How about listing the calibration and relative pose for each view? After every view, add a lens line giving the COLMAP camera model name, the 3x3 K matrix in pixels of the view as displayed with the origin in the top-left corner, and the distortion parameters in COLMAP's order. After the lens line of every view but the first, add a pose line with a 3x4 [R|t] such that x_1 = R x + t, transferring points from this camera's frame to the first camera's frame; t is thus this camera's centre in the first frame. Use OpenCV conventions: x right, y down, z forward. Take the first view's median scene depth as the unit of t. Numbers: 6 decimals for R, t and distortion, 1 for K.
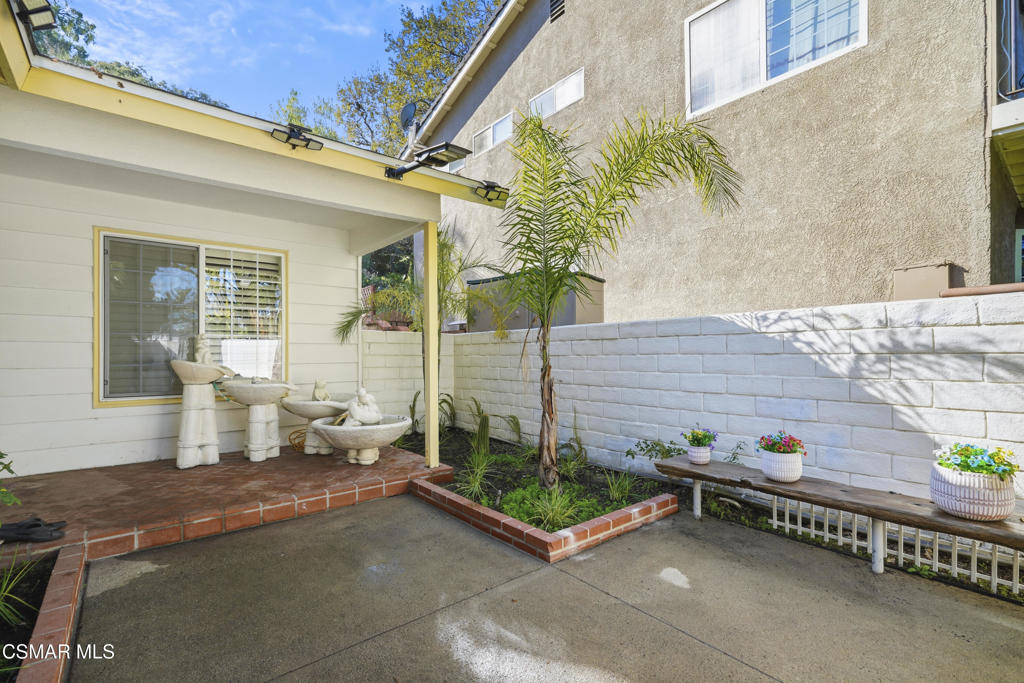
lens RADIAL K [[469.1, 0, 516.1], [0, 469.1, 343.7], [0, 0, 1]] dist [-0.002885, 0.000130]
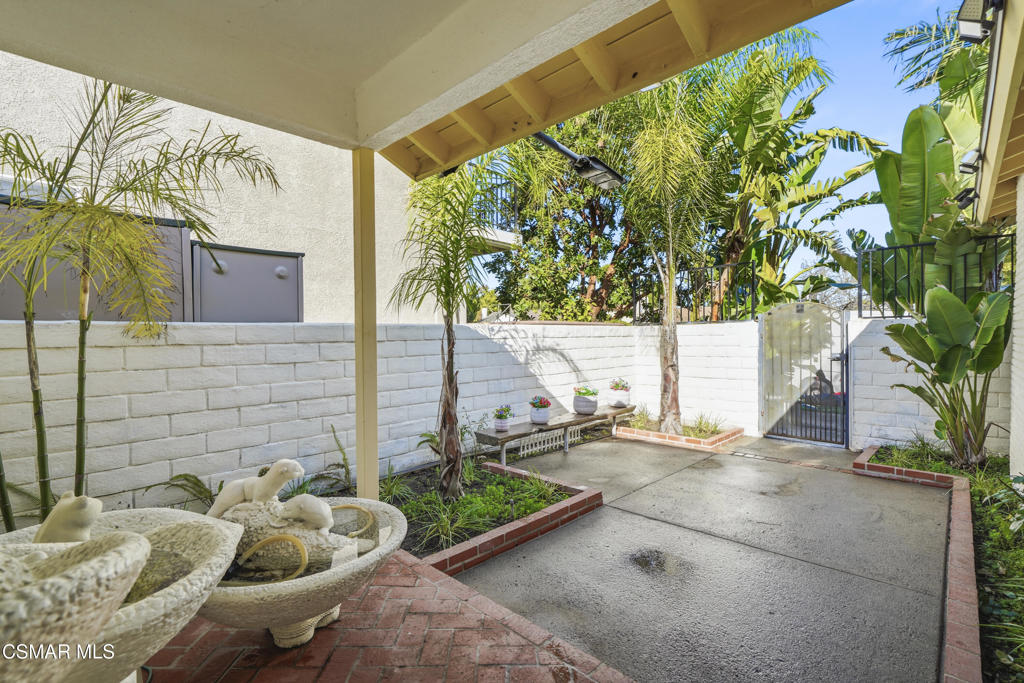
lens RADIAL K [[469.1, 0, 516.1], [0, 469.1, 343.7], [0, 0, 1]] dist [-0.002885, 0.000130]
pose [[-0.115742, -0.007985, 0.993247, -0.945320], [-0.004000, 0.999963, 0.007573, -0.018668], [-0.993271, -0.003097, -0.115769, 1.039358]]
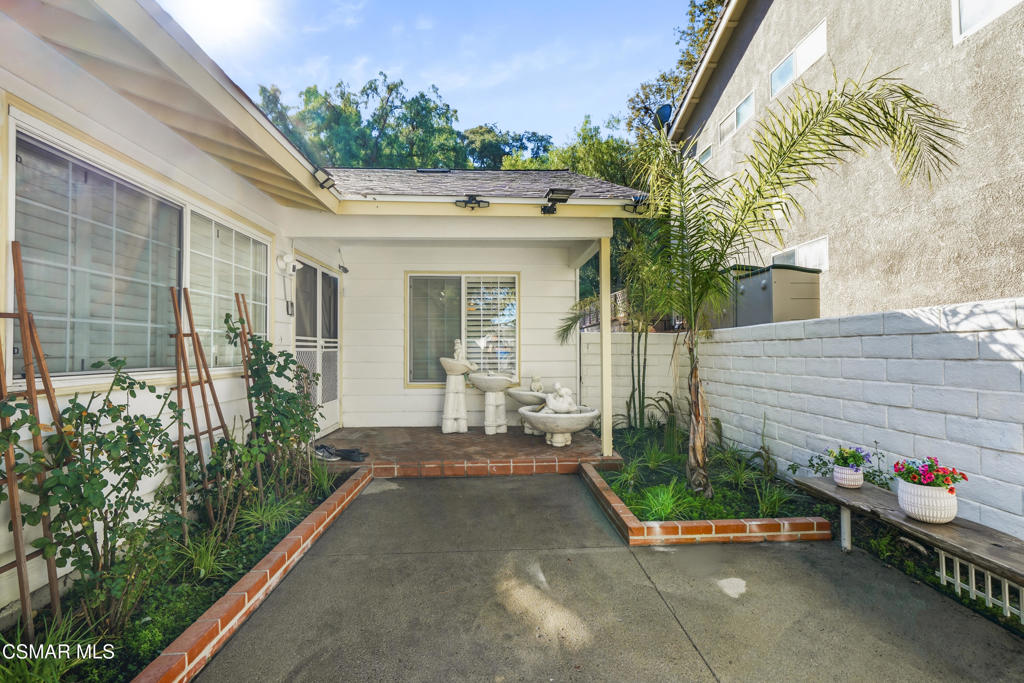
lens RADIAL K [[479.5, 0, 516.7], [0, 479.5, 330.6], [0, 0, 1]] dist [-0.002188, 0.000060]
pose [[0.800527, -0.022917, -0.598858, 0.401869], [0.012278, 0.999686, -0.021842, -0.016207], [0.599171, 0.010132, 0.800557, -0.058370]]
